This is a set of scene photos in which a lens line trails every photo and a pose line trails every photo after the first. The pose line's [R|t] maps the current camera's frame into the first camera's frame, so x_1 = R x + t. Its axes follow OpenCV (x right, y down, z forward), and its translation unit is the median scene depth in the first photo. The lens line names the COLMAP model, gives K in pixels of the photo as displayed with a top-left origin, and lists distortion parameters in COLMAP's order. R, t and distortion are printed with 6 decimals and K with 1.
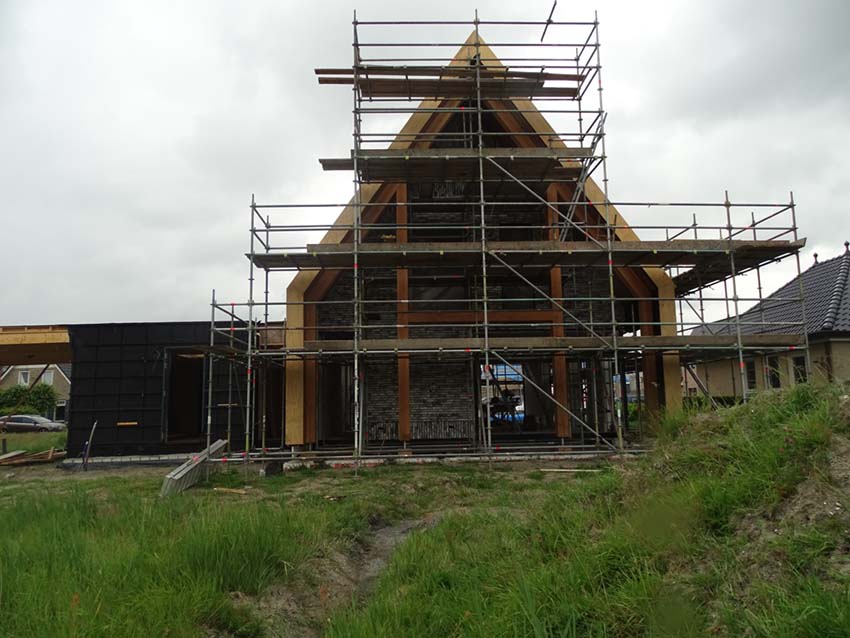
lens RADIAL K [[584.7, 0, 425.0], [0, 584.7, 319.0], [0, 0, 1]] dist [0.001054, 0.000529]
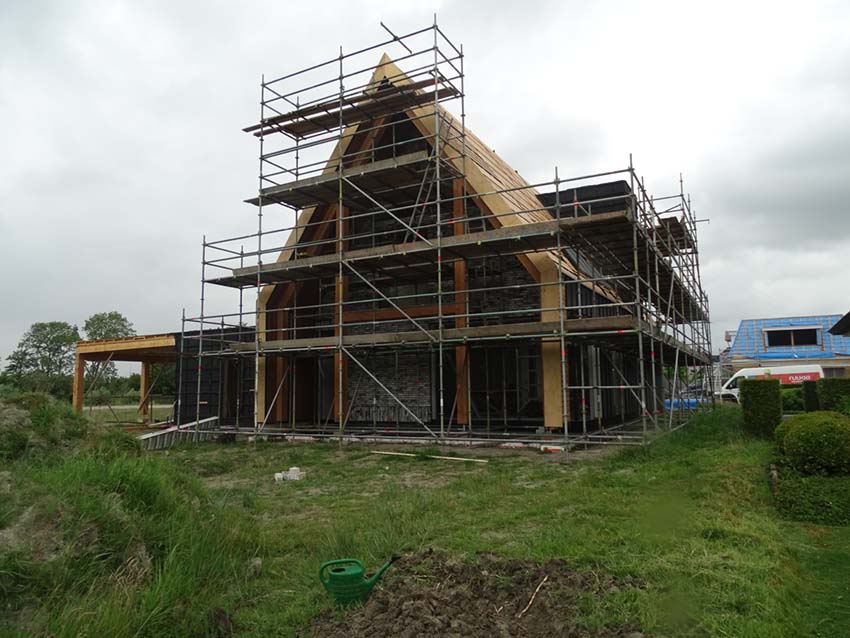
lens RADIAL K [[614.8, 0, 425.0], [0, 614.8, 319.0], [0, 0, 1]] dist [-0.002008, 0.002943]
pose [[0.858087, -0.053392, -0.510721, 0.758110], [0.070991, 0.997364, 0.015008, -0.006271], [0.508573, -0.049134, 0.859616, 0.027845]]
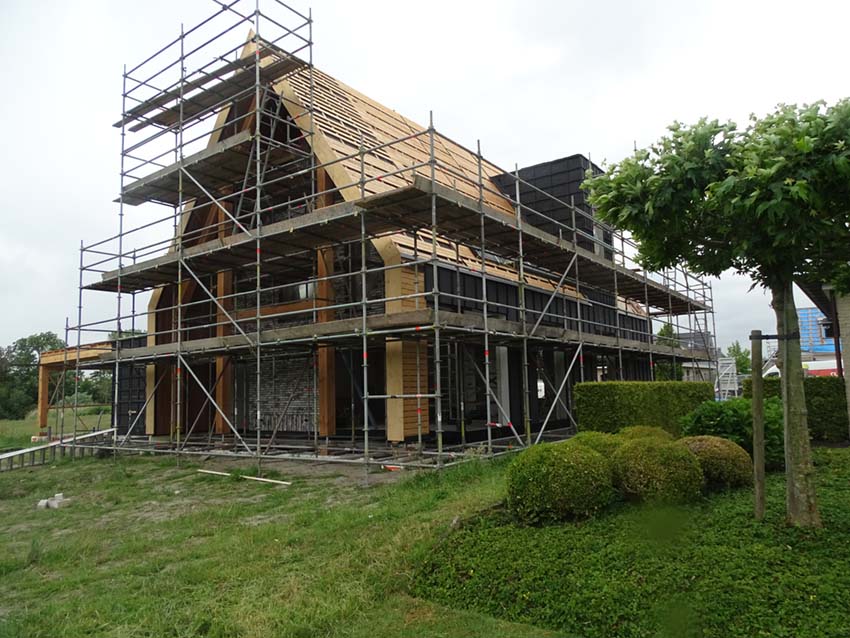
lens RADIAL K [[614.8, 0, 425.0], [0, 614.8, 319.0], [0, 0, 1]] dist [-0.002008, 0.002943]
pose [[0.780512, -0.081211, -0.619843, 0.990373], [0.110602, 0.993824, 0.009061, 0.026856], [0.615279, -0.075628, 0.784673, 0.347408]]
